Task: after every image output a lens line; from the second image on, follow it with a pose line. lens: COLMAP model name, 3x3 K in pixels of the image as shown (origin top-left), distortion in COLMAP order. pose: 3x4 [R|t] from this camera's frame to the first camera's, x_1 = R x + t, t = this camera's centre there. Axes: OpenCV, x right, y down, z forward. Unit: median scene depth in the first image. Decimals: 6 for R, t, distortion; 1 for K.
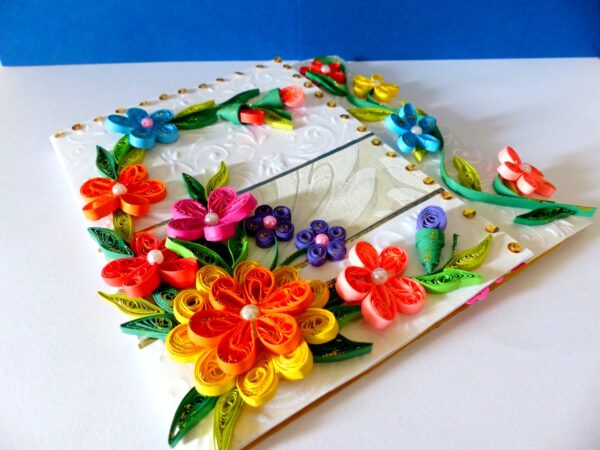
lens RADIAL K [[441.0, 0, 300.0], [0, 441.0, 225.0], [0, 0, 1]] dist [-0.001921, 0.000060]
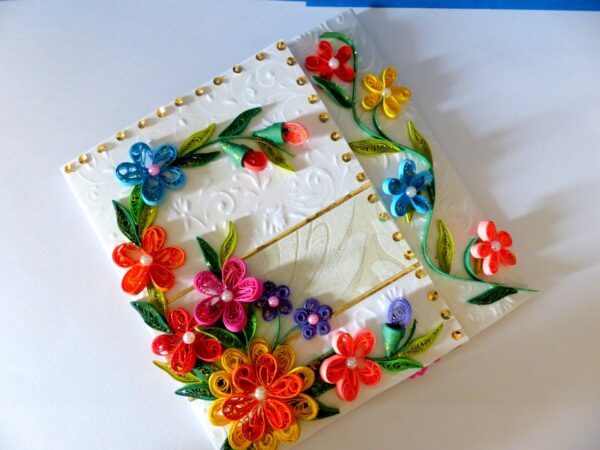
lens RADIAL K [[441.0, 0, 300.0], [0, 441.0, 225.0], [0, 0, 1]] dist [-0.001921, 0.000060]
pose [[0.999259, 0.035585, 0.014697, -0.016774], [-0.037113, 0.788783, 0.613551, -0.871195], [0.010241, -0.613641, 0.789519, 0.123524]]
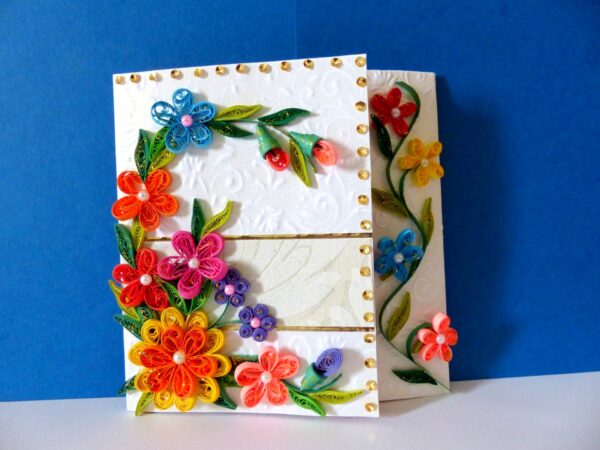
lens RADIAL K [[441.0, 0, 300.0], [0, 441.0, 225.0], [0, 0, 1]] dist [-0.001921, 0.000060]
pose [[0.855083, 0.513729, -0.070118, 0.094728], [-0.303242, 0.605199, 0.736056, -1.048700], [0.420569, -0.608125, 0.673280, 0.290292]]
